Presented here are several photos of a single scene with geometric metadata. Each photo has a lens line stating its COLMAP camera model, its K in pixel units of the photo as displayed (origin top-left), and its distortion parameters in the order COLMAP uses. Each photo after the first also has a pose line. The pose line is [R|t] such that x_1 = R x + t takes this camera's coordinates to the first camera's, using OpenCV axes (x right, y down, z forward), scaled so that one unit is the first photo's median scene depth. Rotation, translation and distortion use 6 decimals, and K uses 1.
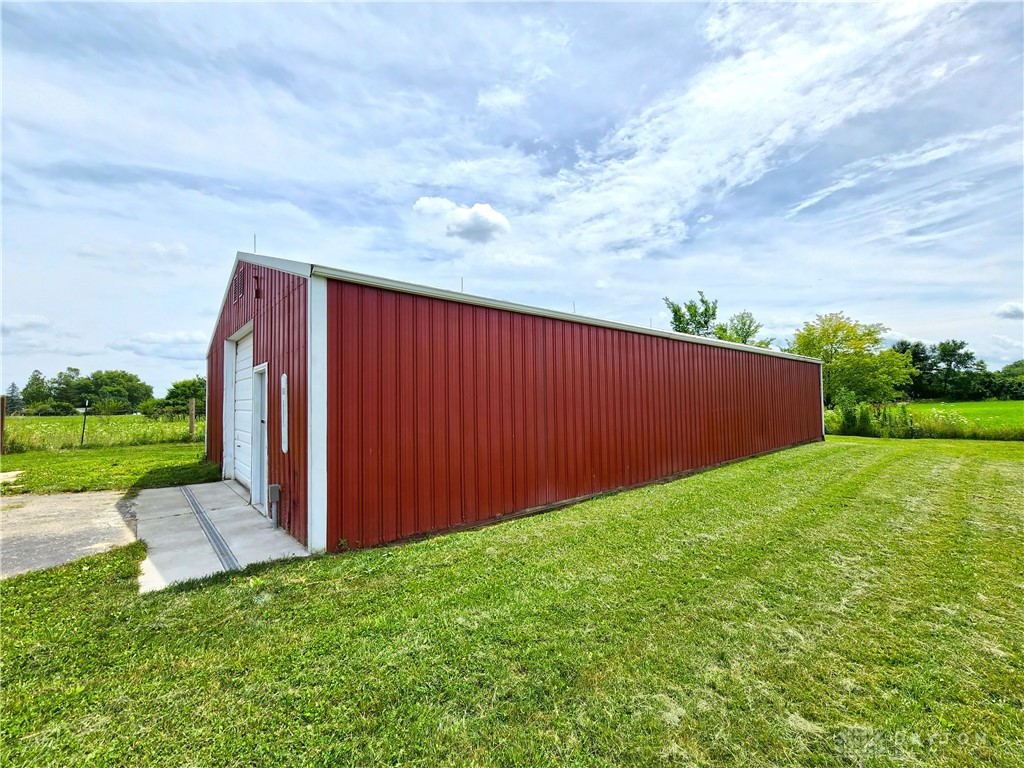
lens RADIAL K [[416.7, 0, 512.3], [0, 416.7, 385.4], [0, 0, 1]] dist [-0.000074, -0.000357]
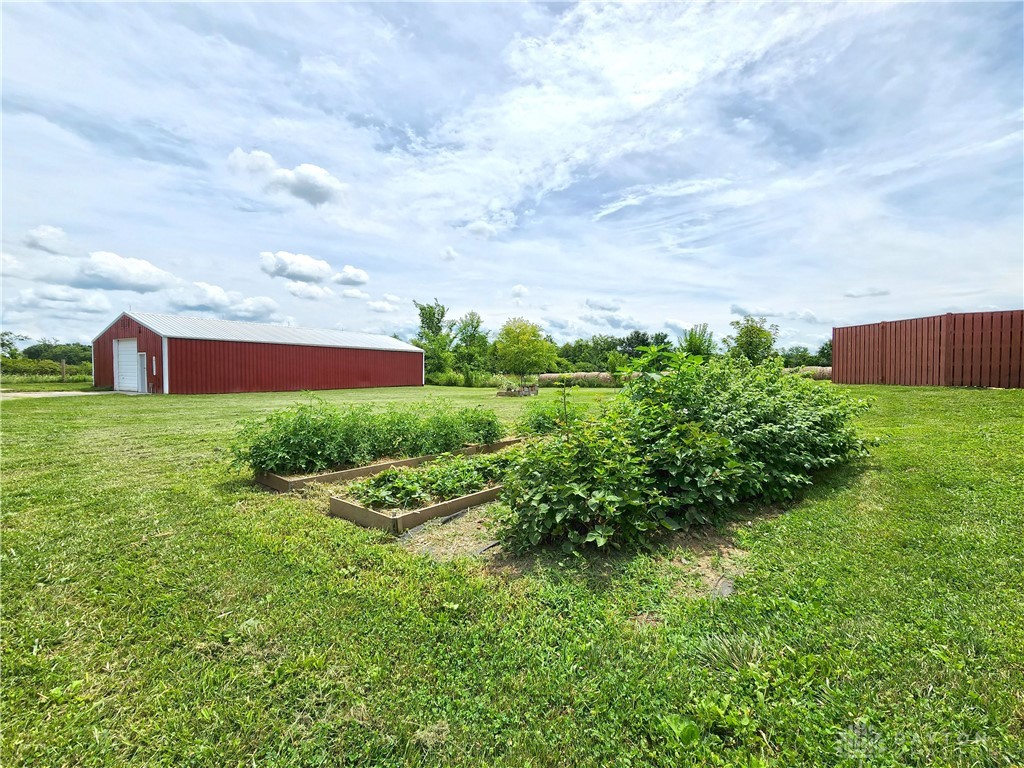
lens RADIAL K [[416.7, 0, 513.1], [0, 416.7, 385.2], [0, 0, 1]] dist [-0.000074, -0.000357]
pose [[0.939398, 0.008501, 0.342724, 0.039913], [-0.034154, 0.997040, 0.068885, -0.004240], [-0.341124, -0.076415, 0.936907, -0.117001]]
